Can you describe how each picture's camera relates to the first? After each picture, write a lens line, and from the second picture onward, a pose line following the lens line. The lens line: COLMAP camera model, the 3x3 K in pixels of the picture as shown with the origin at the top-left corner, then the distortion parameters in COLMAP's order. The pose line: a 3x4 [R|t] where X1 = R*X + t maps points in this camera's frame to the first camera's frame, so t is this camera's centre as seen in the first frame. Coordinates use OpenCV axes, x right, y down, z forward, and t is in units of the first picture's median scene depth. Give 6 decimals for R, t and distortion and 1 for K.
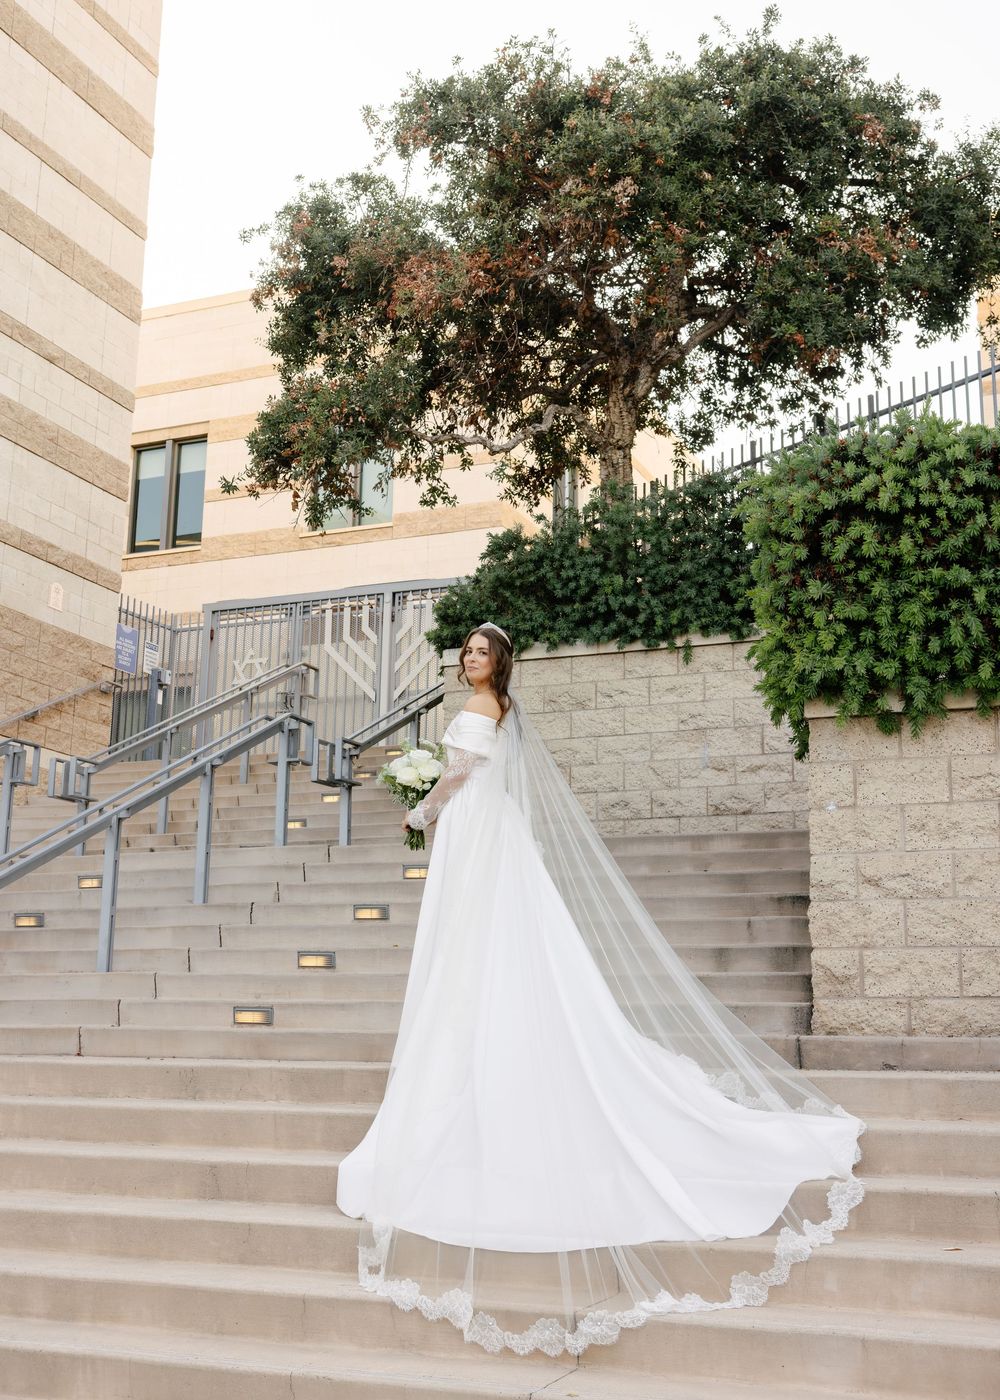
lens RADIAL K [[1678.6, 0, 495.7], [0, 1678.6, 643.5], [0, 0, 1]] dist [-0.004416, 0.025757]
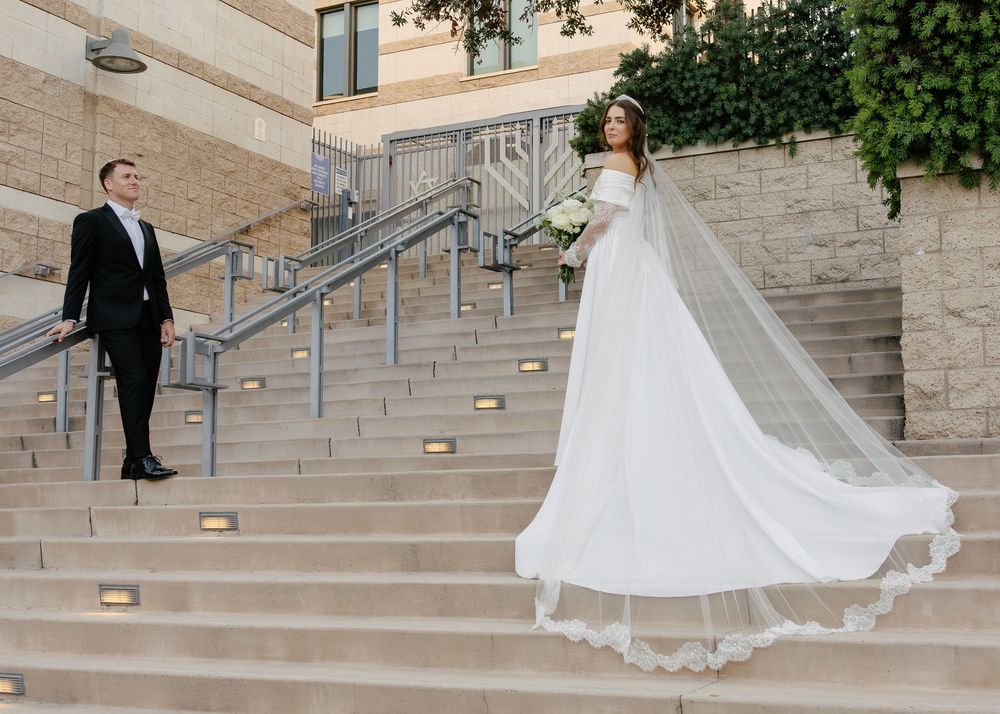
lens RADIAL K [[1391.8, 0, 571.5], [0, 1391.8, 355.7], [0, 0, 1]] dist [-0.008962, 0.025407]
pose [[0.998673, -0.028407, -0.042959, -0.003796], [0.033421, 0.992099, 0.120920, 0.036587], [0.039185, -0.122195, 0.991732, 0.011417]]
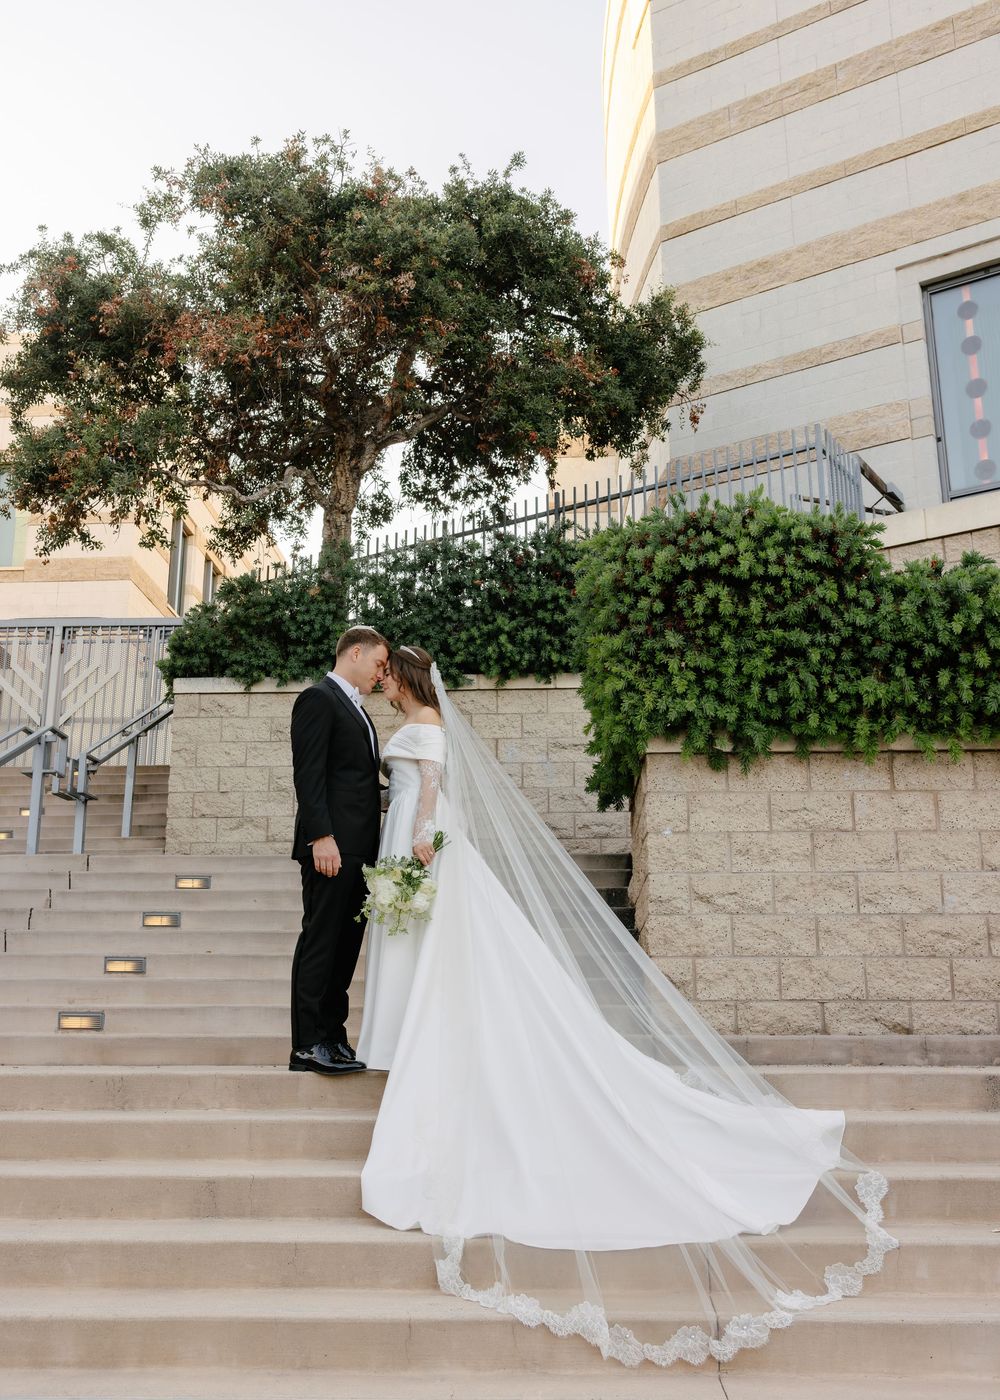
lens RADIAL K [[1378.8, 0, 499.0], [0, 1378.8, 667.4], [0, 0, 1]] dist [-0.000947, 0.018017]
pose [[0.937581, 0.079397, 0.338583, -0.196830], [-0.069078, 0.996708, -0.042441, 0.028840], [-0.340838, 0.016403, 0.939979, 0.136302]]
